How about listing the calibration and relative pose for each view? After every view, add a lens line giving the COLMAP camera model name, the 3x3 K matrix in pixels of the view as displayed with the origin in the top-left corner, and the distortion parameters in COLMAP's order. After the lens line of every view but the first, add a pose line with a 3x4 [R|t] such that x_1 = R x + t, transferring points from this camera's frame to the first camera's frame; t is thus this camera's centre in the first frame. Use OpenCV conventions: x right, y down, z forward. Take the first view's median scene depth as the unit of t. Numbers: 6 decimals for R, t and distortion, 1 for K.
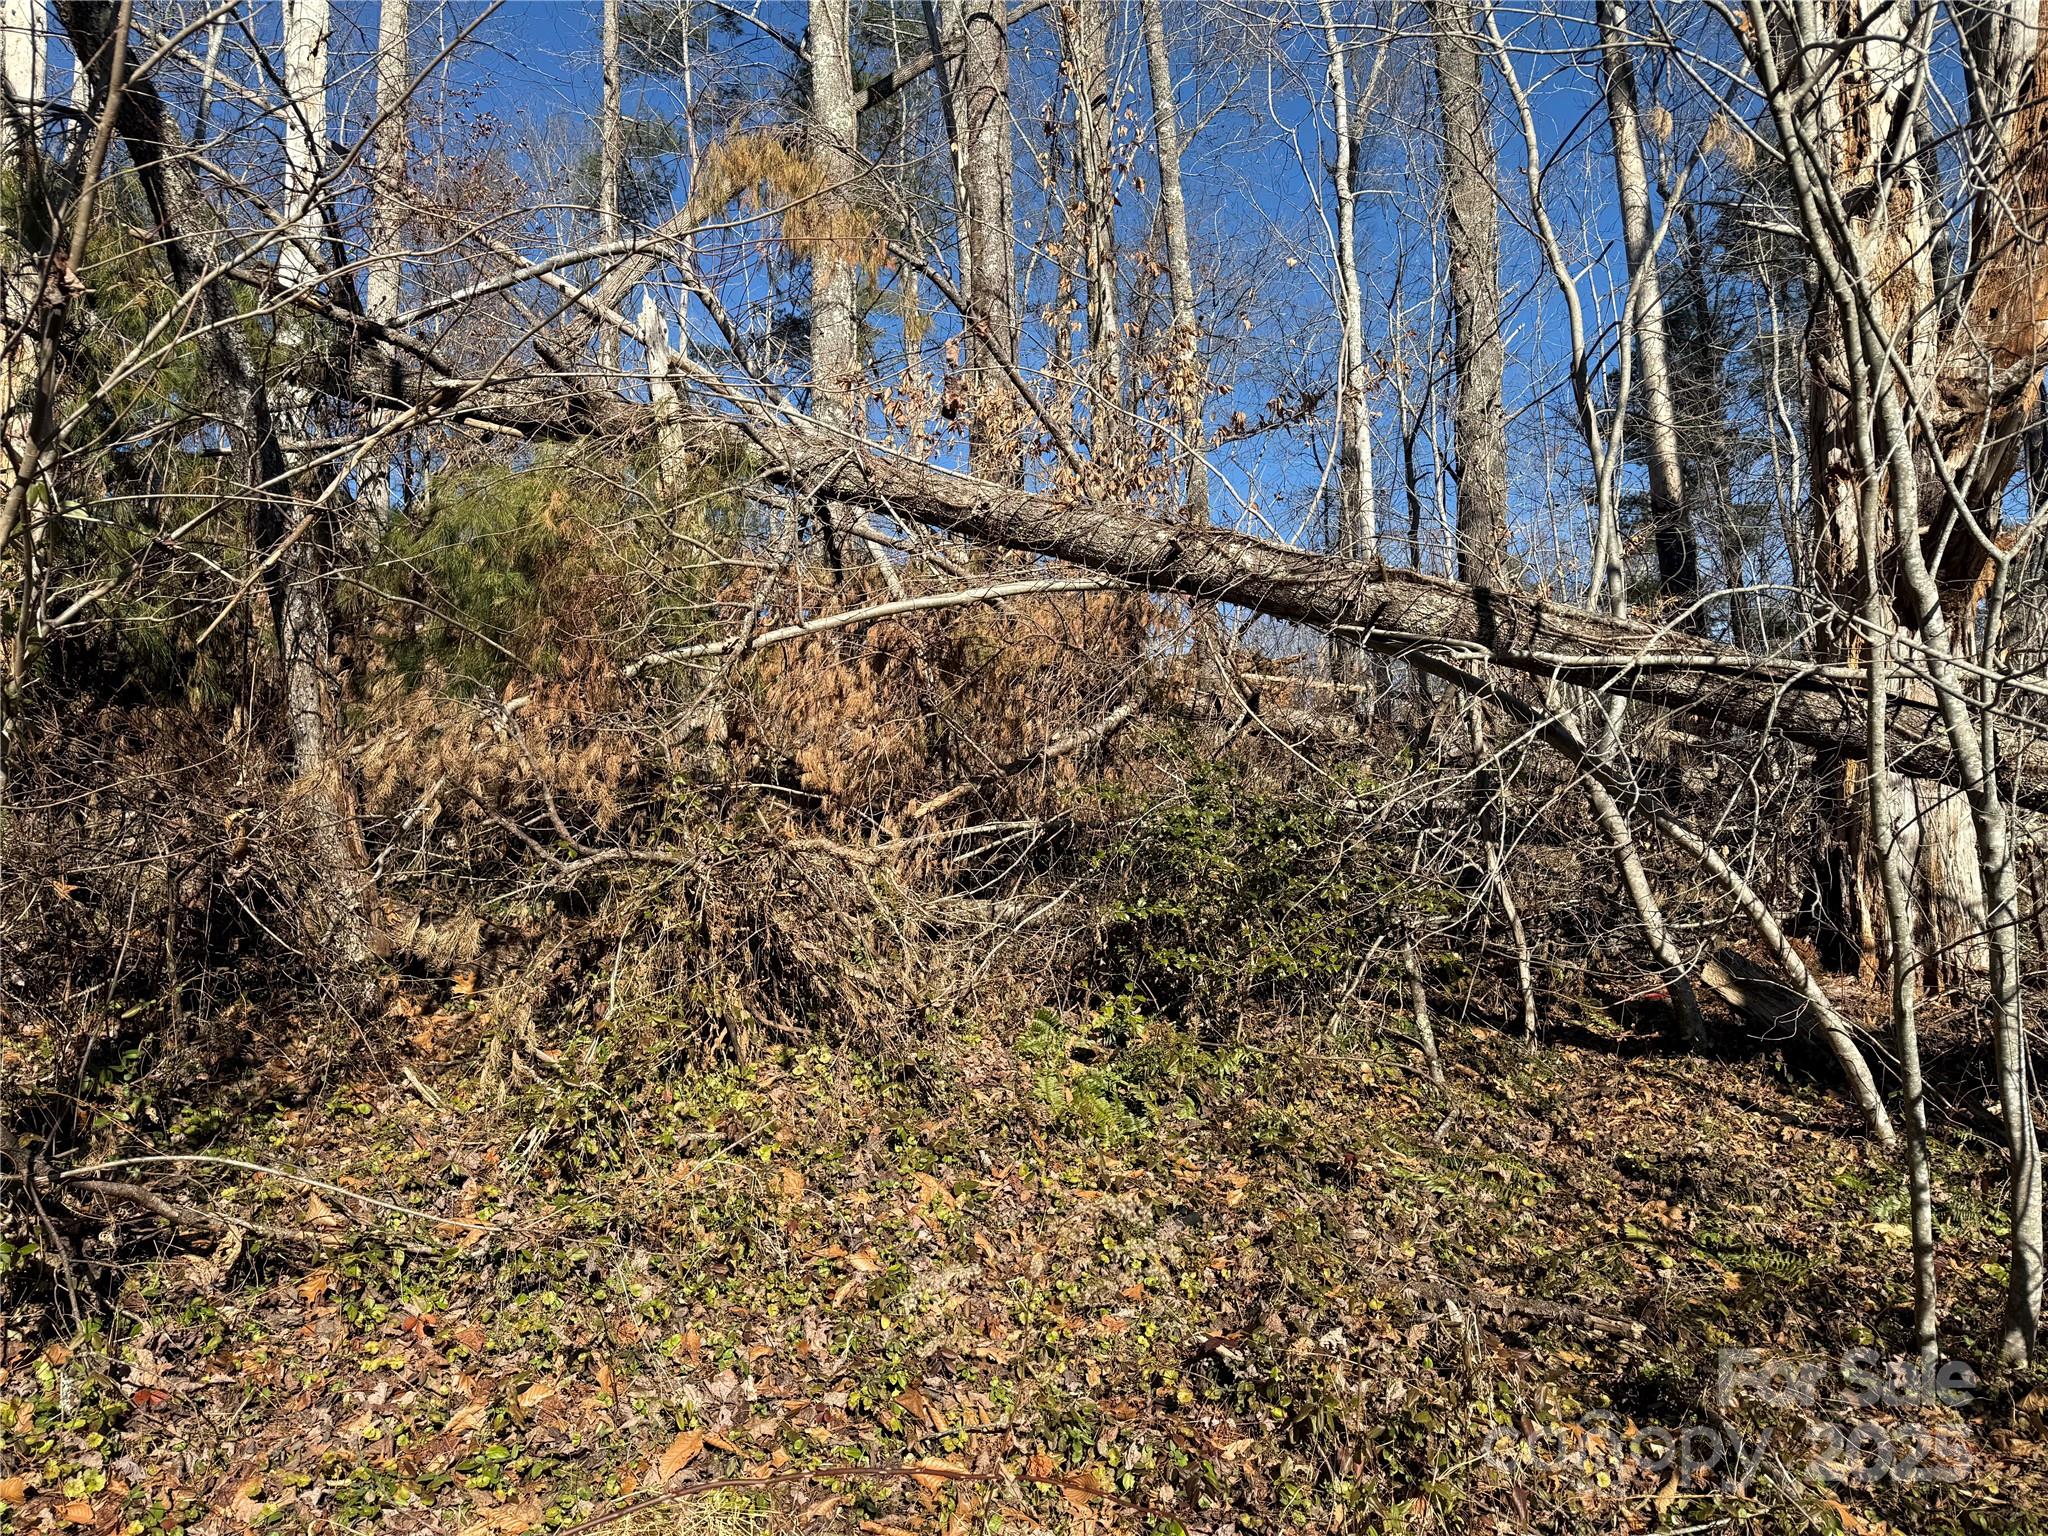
lens RADIAL K [[1453.3, 0, 1024.0], [0, 1453.3, 768.0], [0, 0, 1]] dist [0.061331, -0.054794]
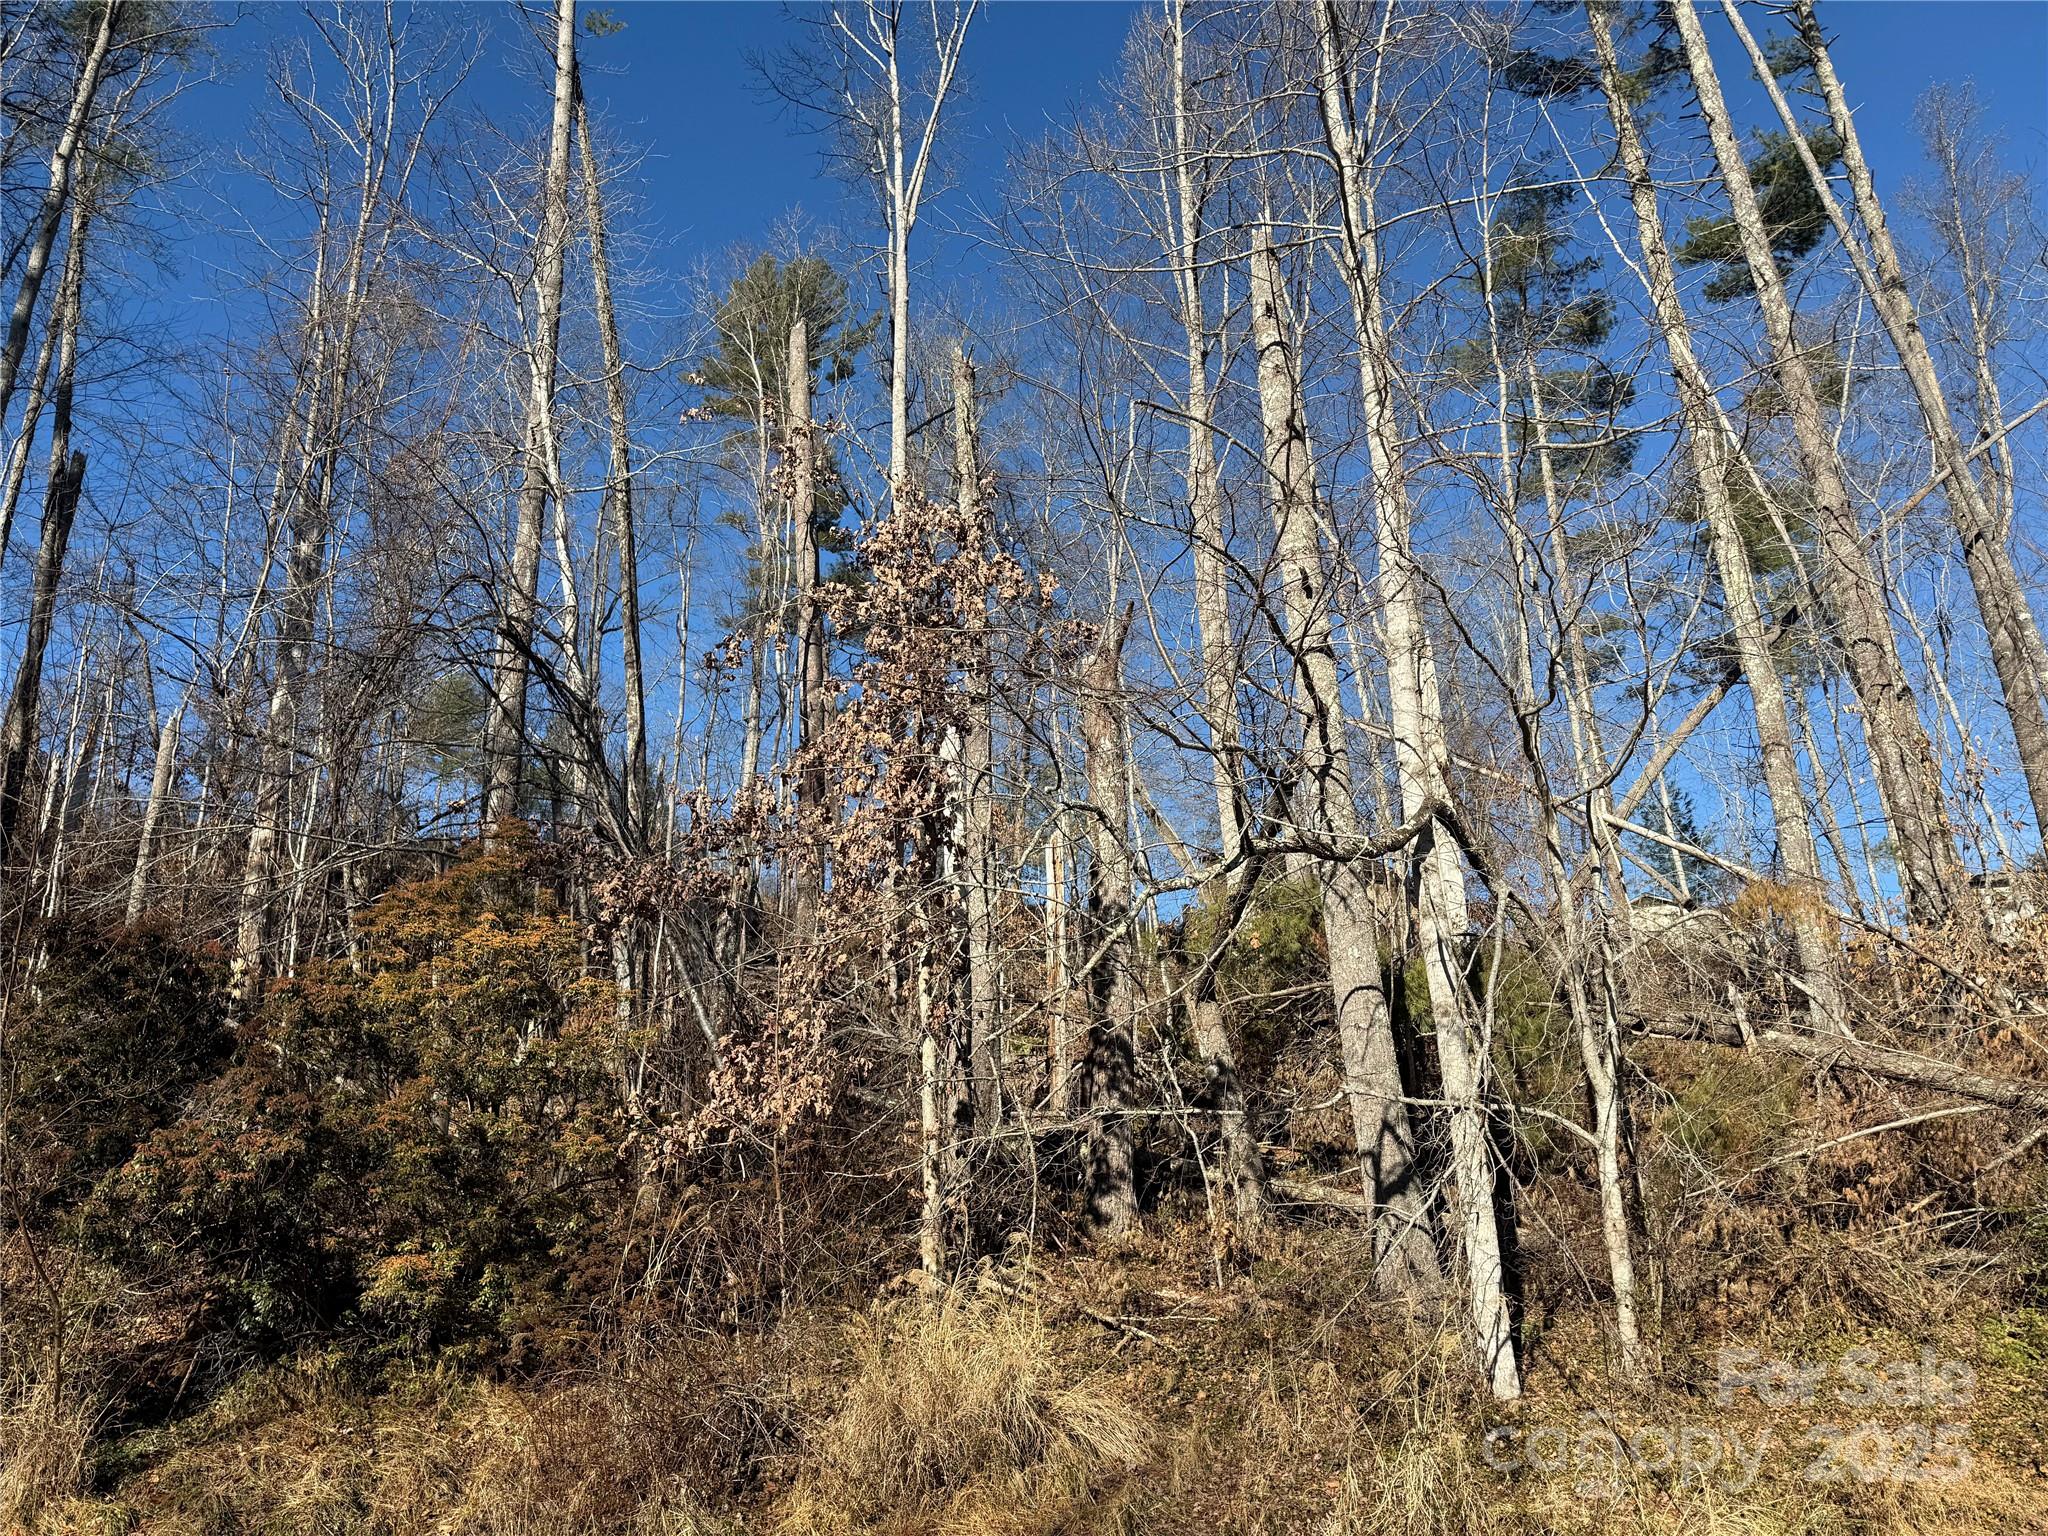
lens RADIAL K [[1453.3, 0, 1024.0], [0, 1453.3, 768.0], [0, 0, 1]] dist [0.061331, -0.054794]
pose [[0.803622, -0.196789, -0.561664, 0.269983], [0.099669, 0.974923, -0.198977, -0.365000], [0.586735, 0.103922, 0.803083, -1.880054]]
